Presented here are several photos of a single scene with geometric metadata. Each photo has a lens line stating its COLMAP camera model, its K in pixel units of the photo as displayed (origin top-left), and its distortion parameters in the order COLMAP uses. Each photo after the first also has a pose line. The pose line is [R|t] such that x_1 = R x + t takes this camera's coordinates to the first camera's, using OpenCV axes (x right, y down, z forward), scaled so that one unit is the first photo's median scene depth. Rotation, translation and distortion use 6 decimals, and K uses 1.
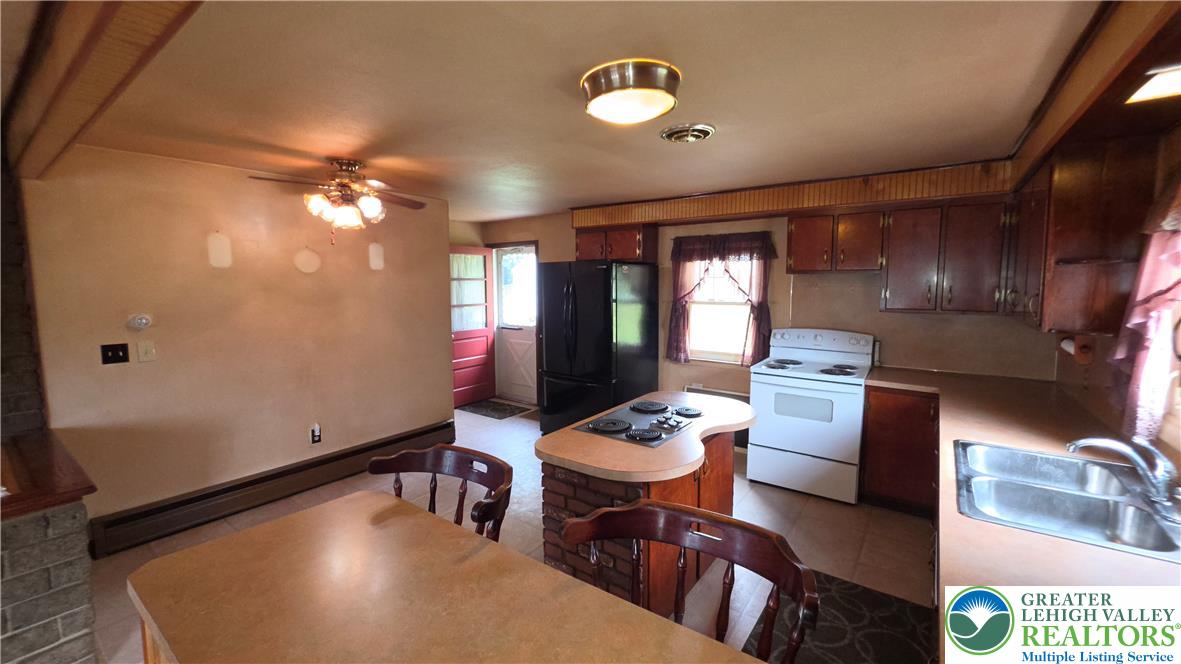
lens RADIAL K [[473.0, 0, 587.2], [0, 473.0, 325.6], [0, 0, 1]] dist [-0.004538, -0.000428]
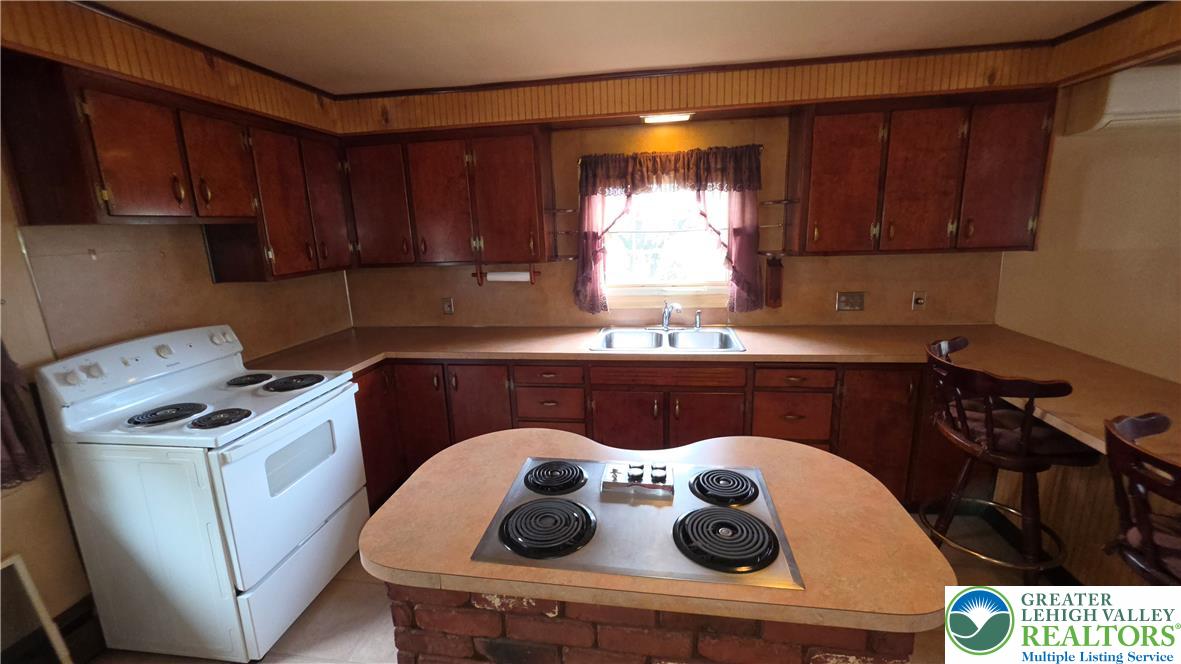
lens RADIAL K [[473.0, 0, 587.2], [0, 473.0, 325.6], [0, 0, 1]] dist [-0.004538, -0.000428]
pose [[-0.469853, -0.164117, 0.867355, -0.148795], [0.119362, 0.961730, 0.246634, -0.065958], [-0.874638, 0.219411, -0.432282, 0.744922]]
